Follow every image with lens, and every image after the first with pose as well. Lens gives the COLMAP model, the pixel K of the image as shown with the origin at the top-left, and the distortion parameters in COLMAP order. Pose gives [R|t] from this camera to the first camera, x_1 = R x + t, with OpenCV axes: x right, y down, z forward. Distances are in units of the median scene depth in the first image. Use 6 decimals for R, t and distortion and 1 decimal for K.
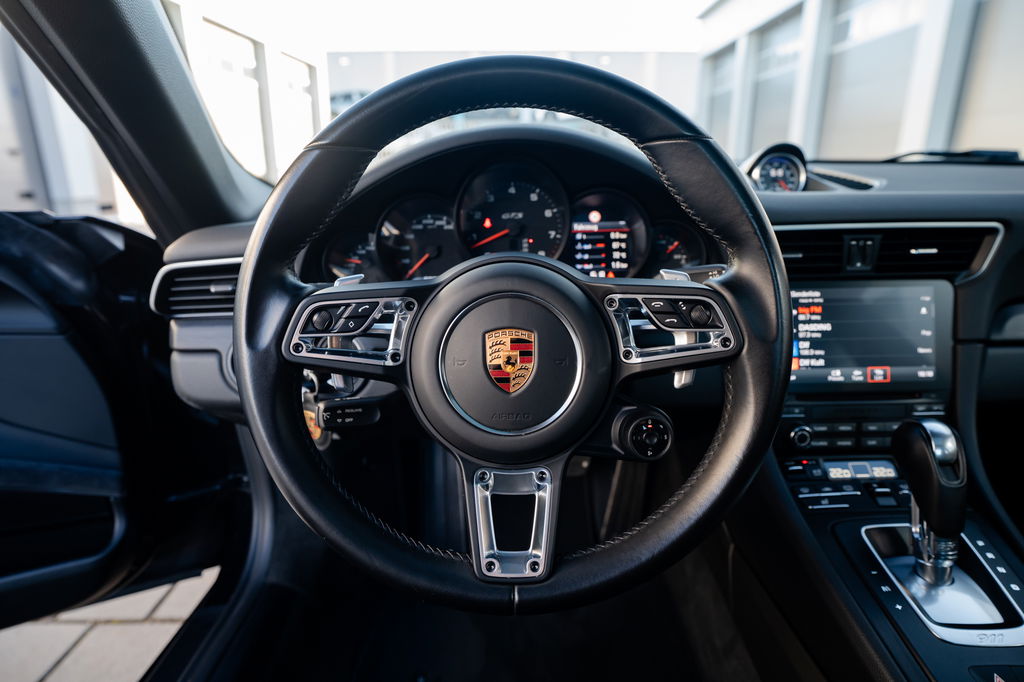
lens RADIAL K [[584.5, 0, 512.0], [0, 584.5, 341.0], [0, 0, 1]] dist [-0.018605, 0.001945]
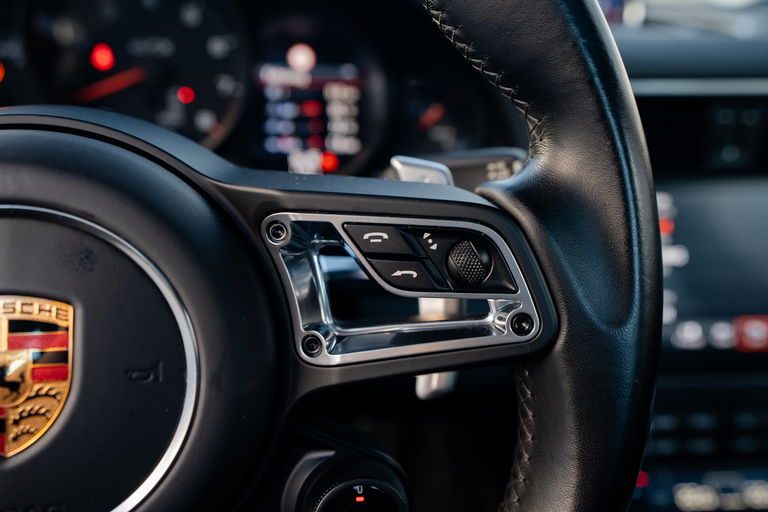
lens RADIAL K [[735.8, 0, 384.0], [0, 735.8, 256.0], [0, 0, 1]] dist [0.082013, 0.002615]
pose [[0.983224, 0.006167, 0.182298, 0.139273], [-0.010881, 0.999631, 0.024873, -0.057097], [-0.182078, -0.026440, 0.982929, 0.406664]]
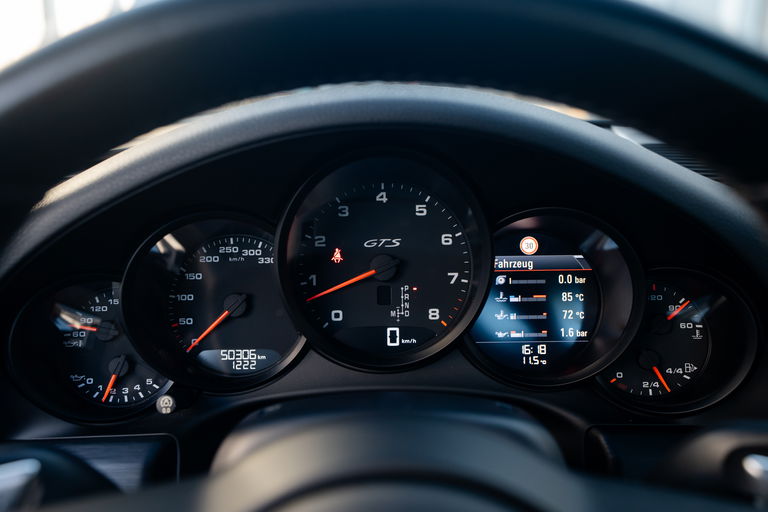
lens RADIAL K [[735.8, 0, 384.0], [0, 735.8, 256.0], [0, 0, 1]] dist [0.082013, 0.002615]
pose [[0.999552, 0.012915, 0.027015, -0.025272], [-0.010744, 0.996816, -0.079013, -0.227243], [-0.027949, 0.078687, 0.996508, 0.467694]]
